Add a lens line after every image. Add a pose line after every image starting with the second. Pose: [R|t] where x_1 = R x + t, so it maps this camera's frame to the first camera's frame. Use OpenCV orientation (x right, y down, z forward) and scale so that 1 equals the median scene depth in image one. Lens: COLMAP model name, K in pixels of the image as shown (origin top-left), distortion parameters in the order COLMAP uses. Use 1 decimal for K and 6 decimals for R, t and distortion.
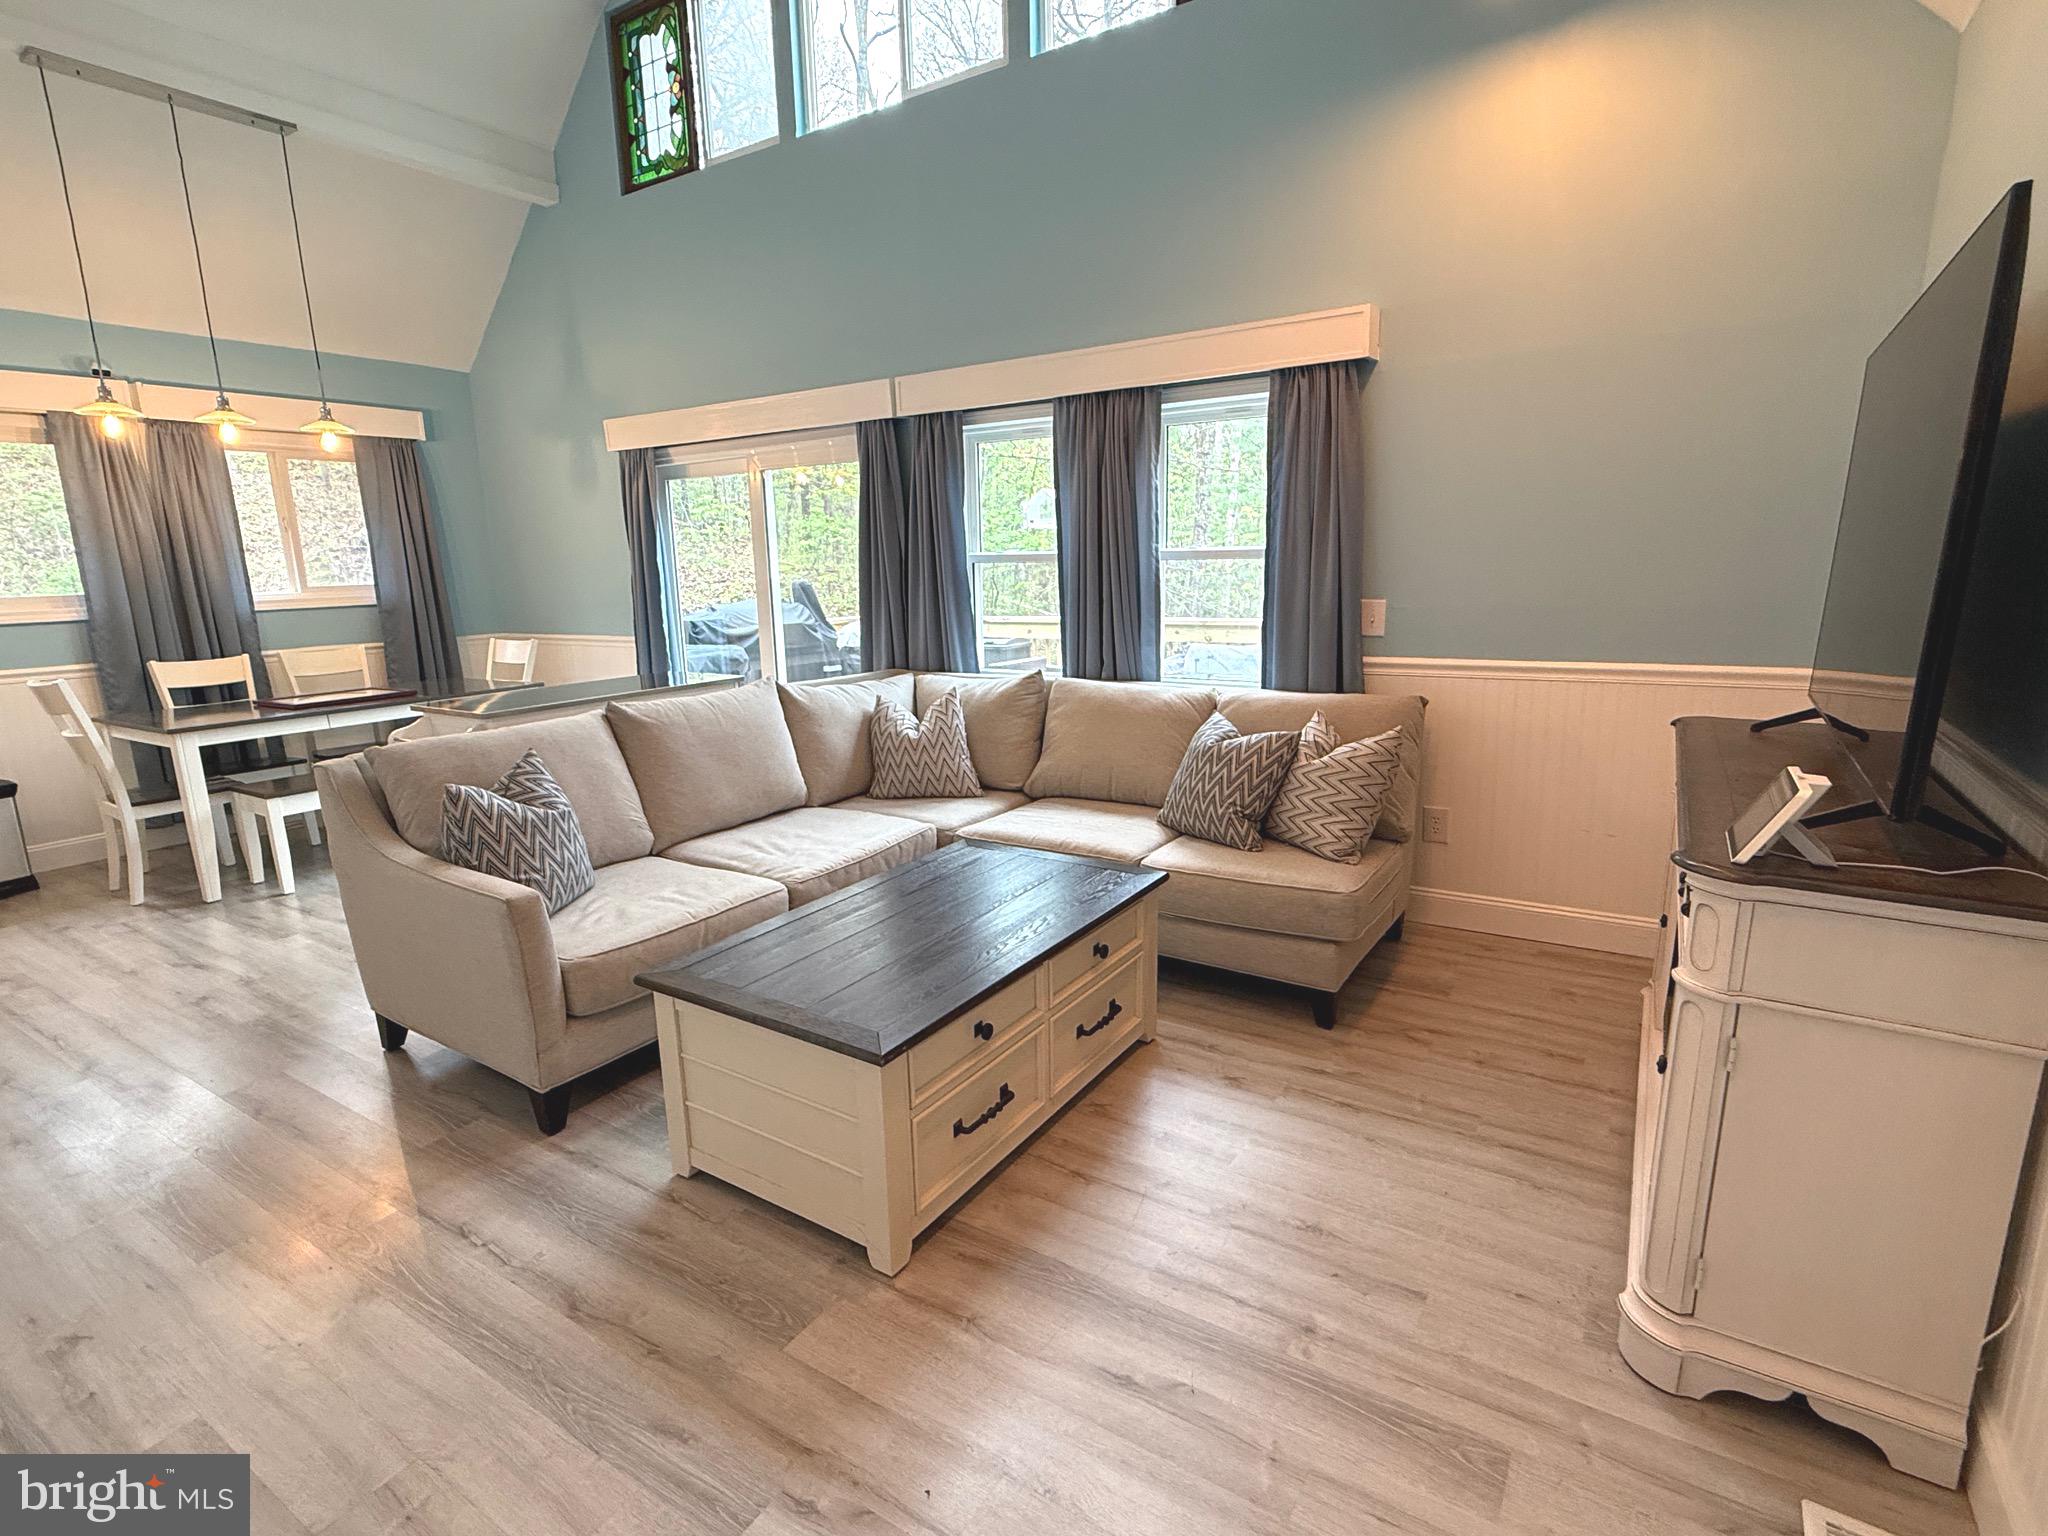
lens RADIAL K [[1008.2, 0, 1019.2], [0, 1008.2, 765.3], [0, 0, 1]] dist [0.000831, -0.000349]
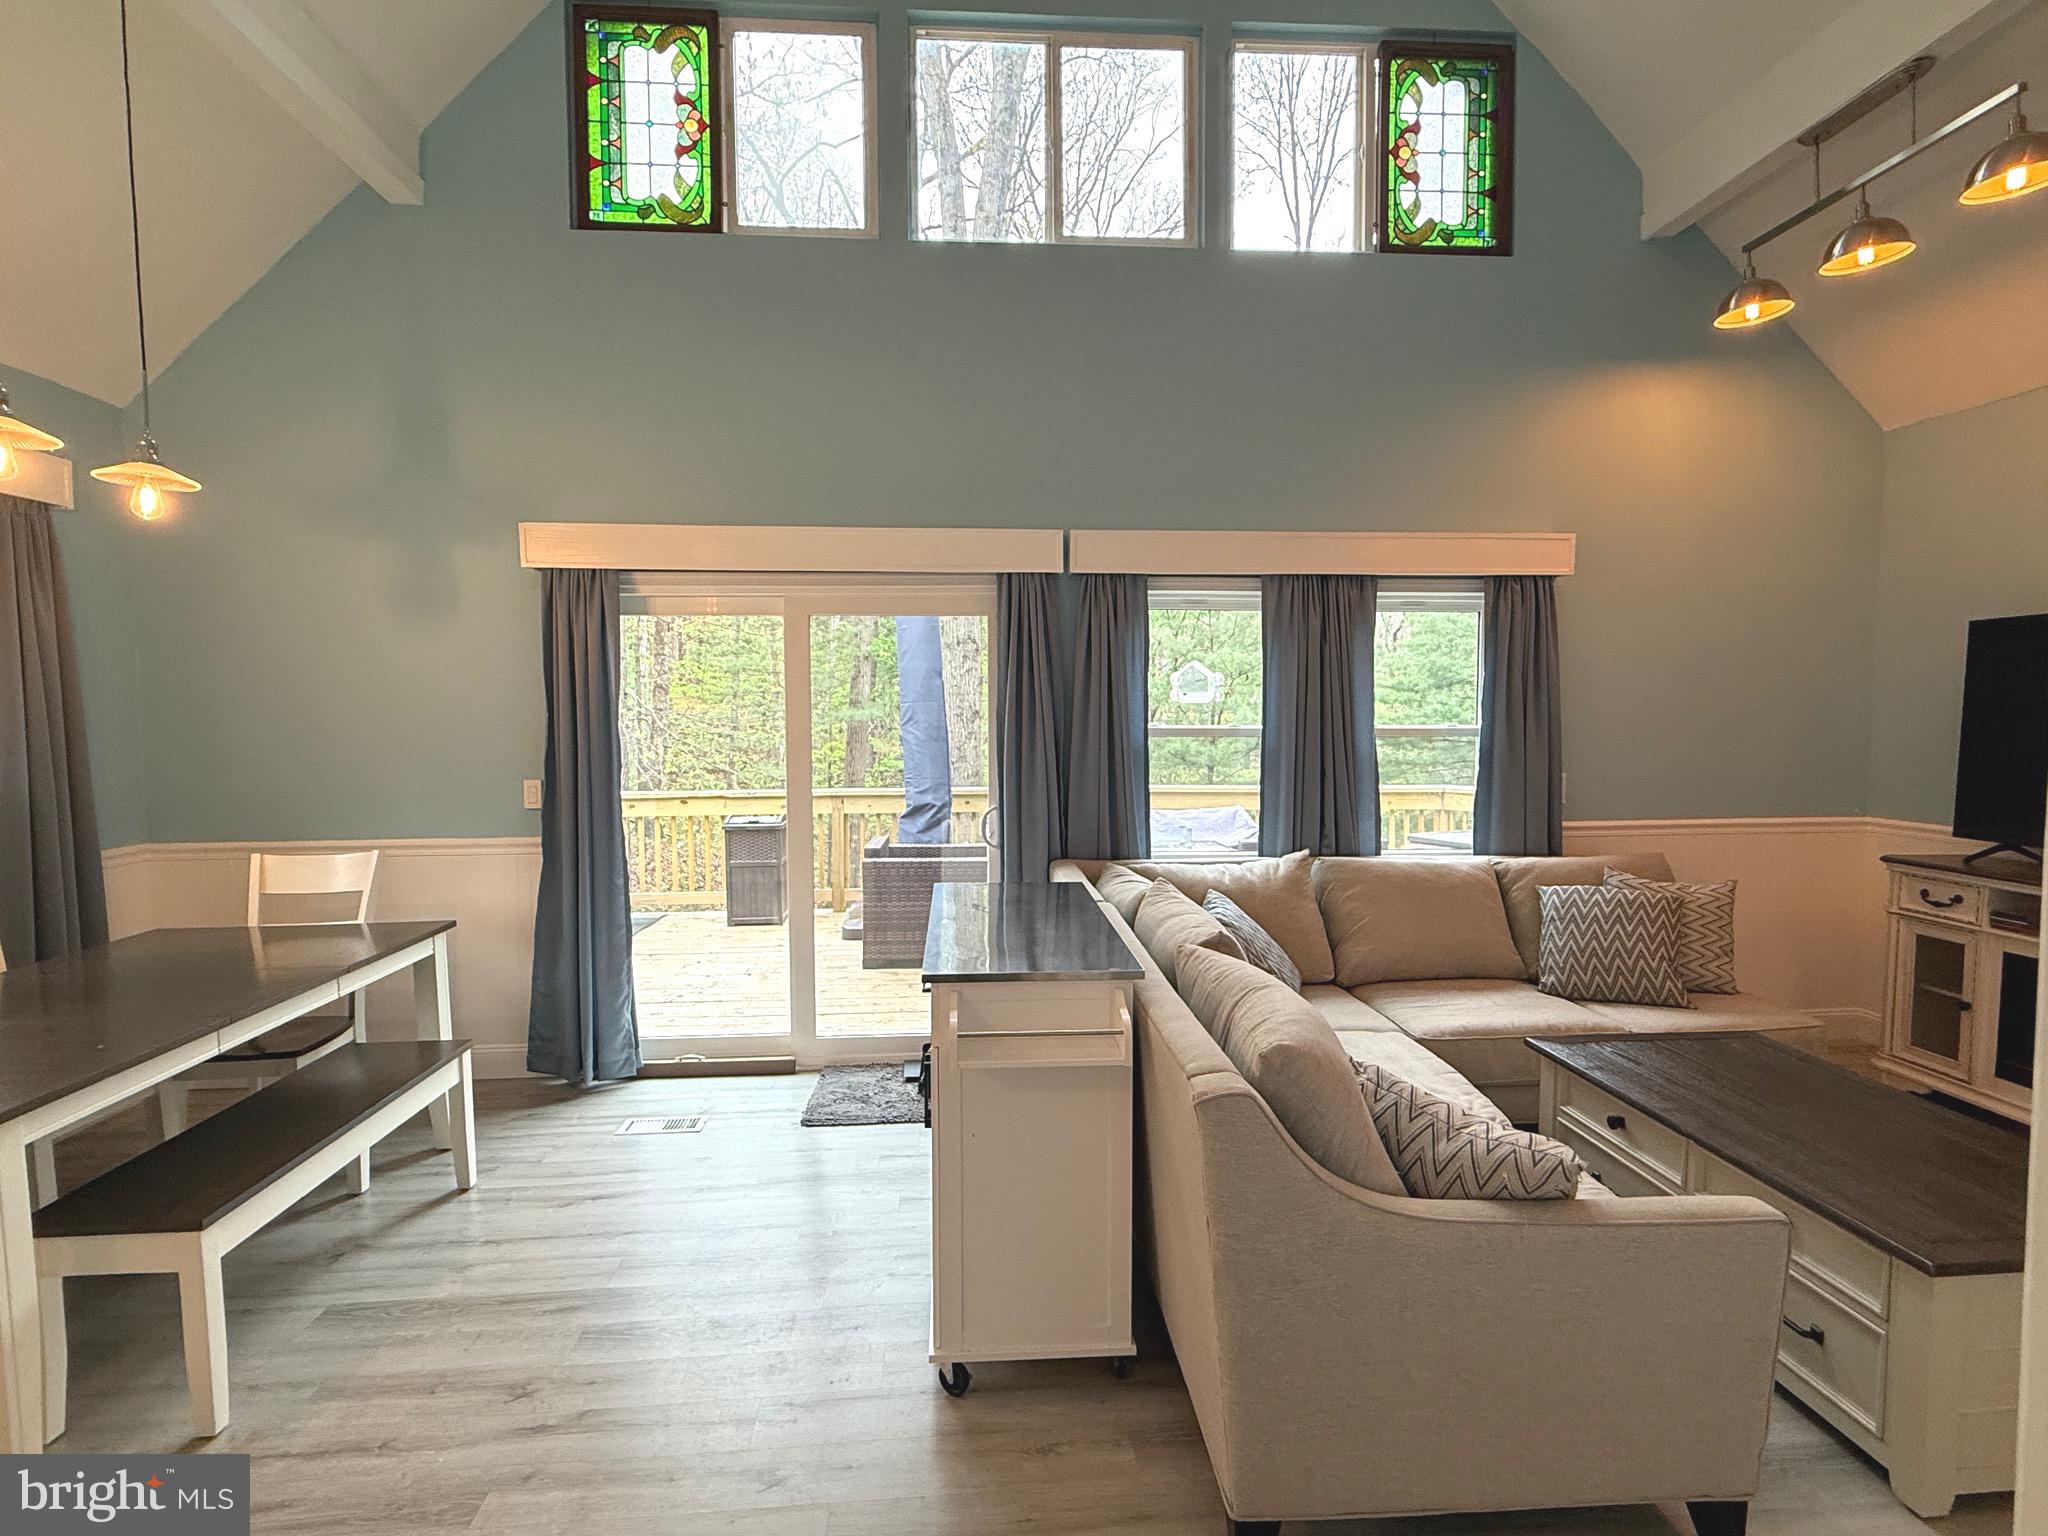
lens RADIAL K [[1008.2, 0, 1027.7], [0, 1008.2, 766.9], [0, 0, 1]] dist [0.000831, -0.000349]
pose [[0.796528, -0.011899, 0.604484, -0.782997], [0.105806, 0.987121, -0.119990, -0.089044], [-0.595271, 0.159533, 0.787529, 0.410692]]
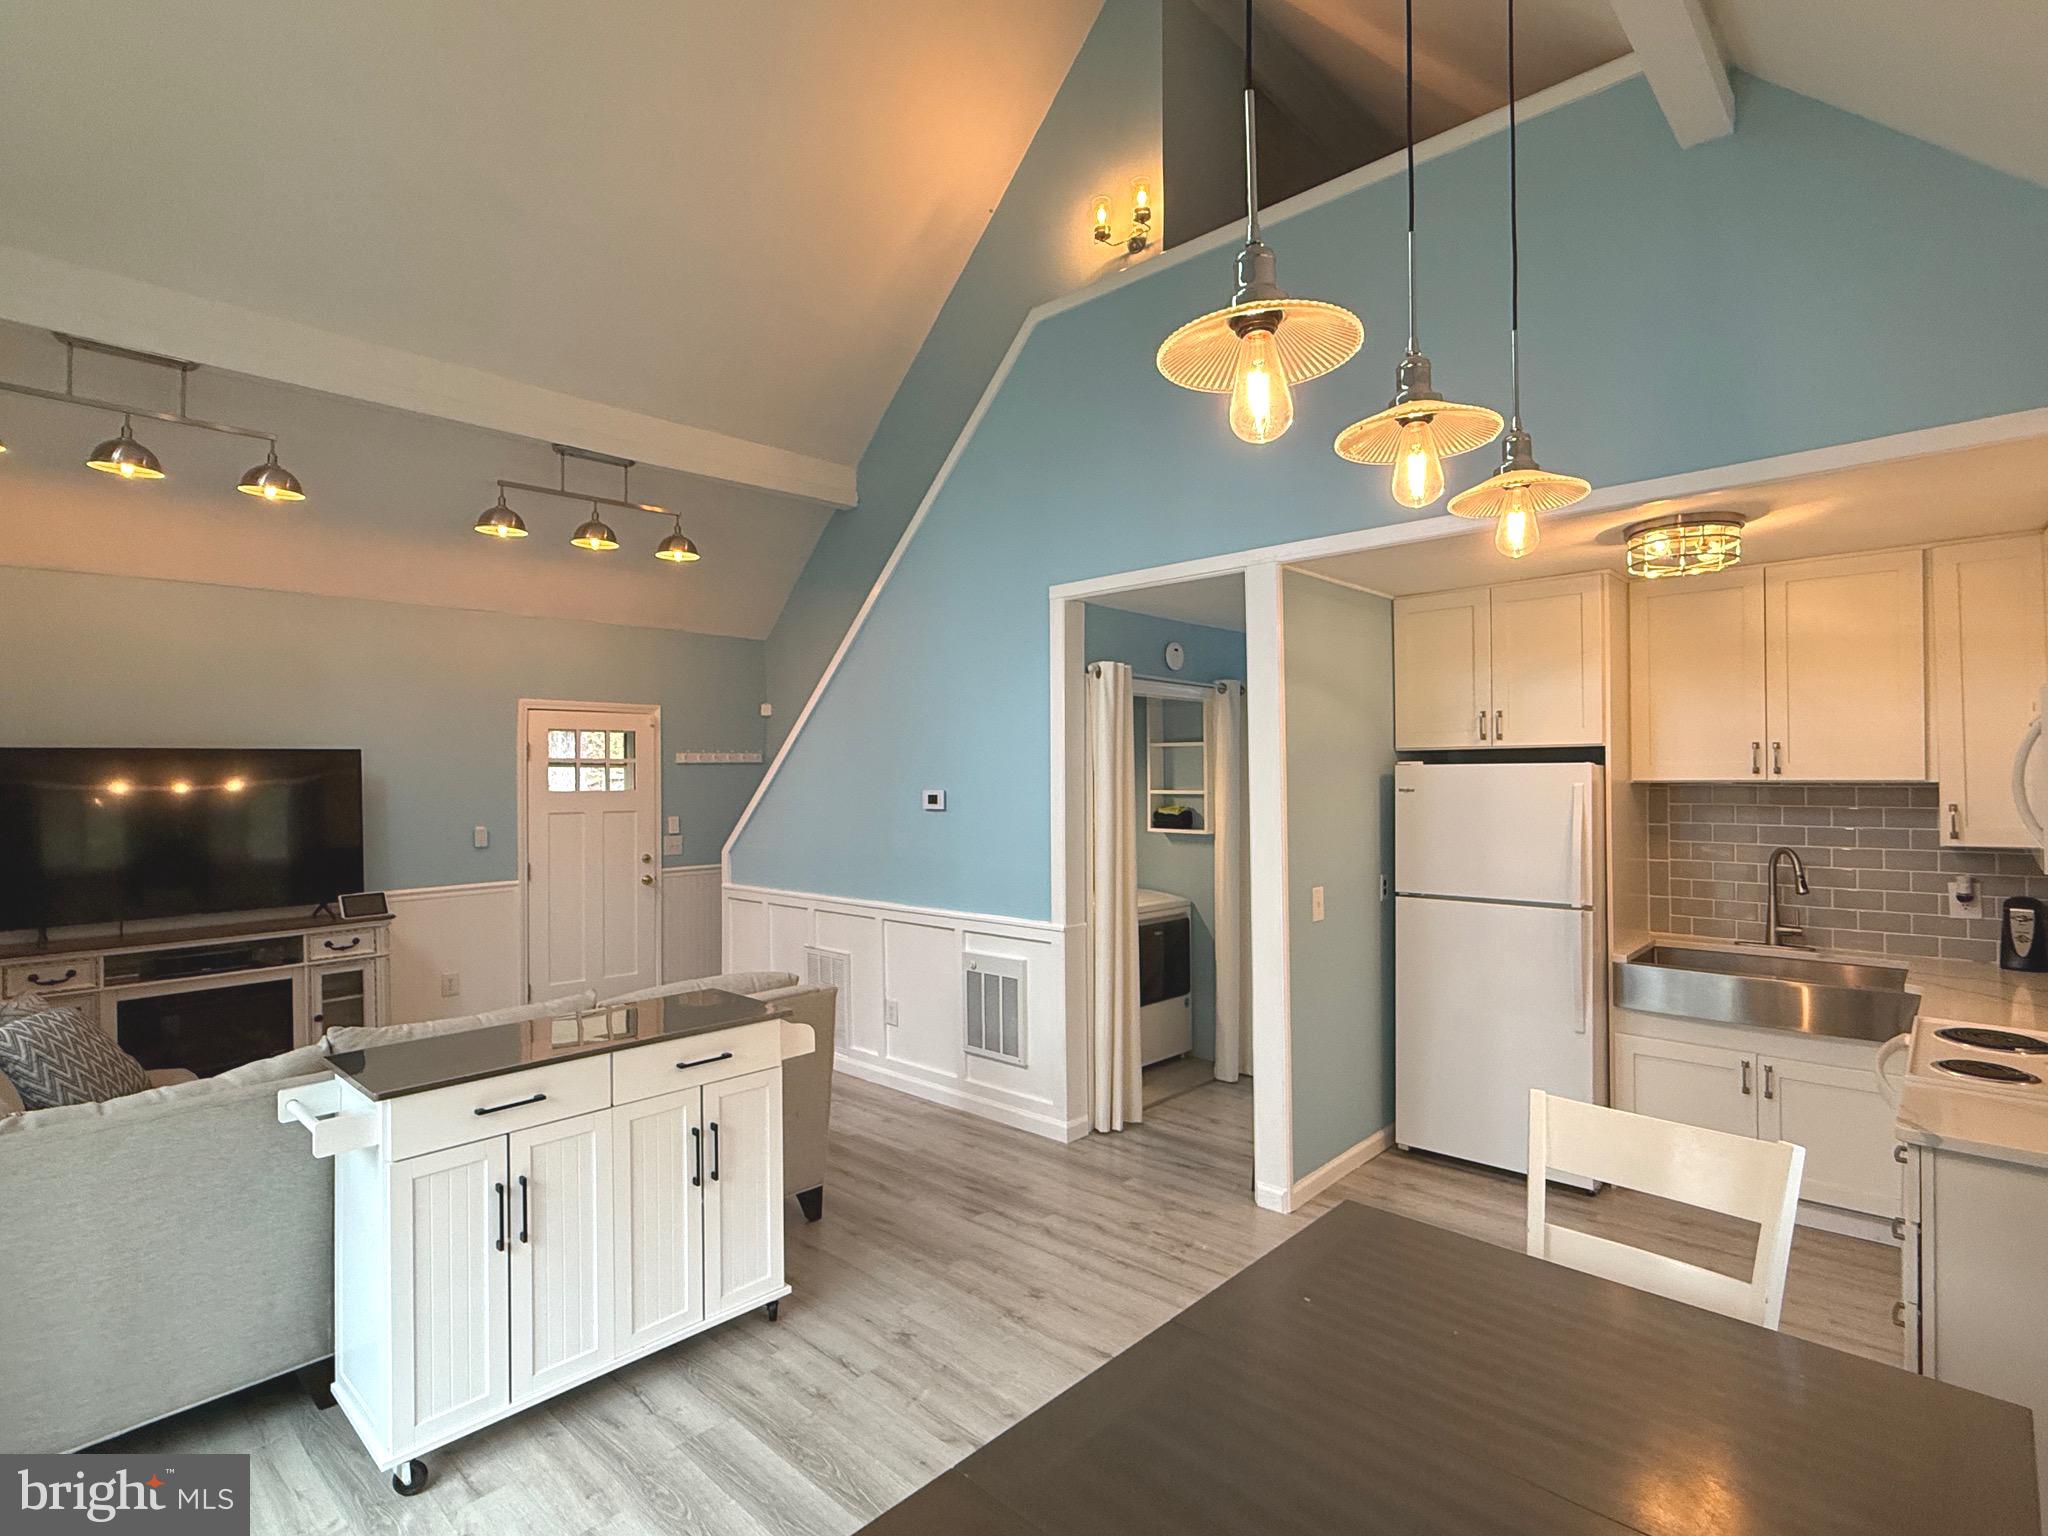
lens RADIAL K [[1008.2, 0, 1022.4], [0, 1008.2, 774.0], [0, 0, 1]] dist [0.000831, -0.000349]
pose [[-0.984496, 0.036100, 0.171652, -0.744046], [0.069129, 0.979242, 0.190541, -0.332344], [-0.161210, 0.199453, -0.966556, 1.428407]]
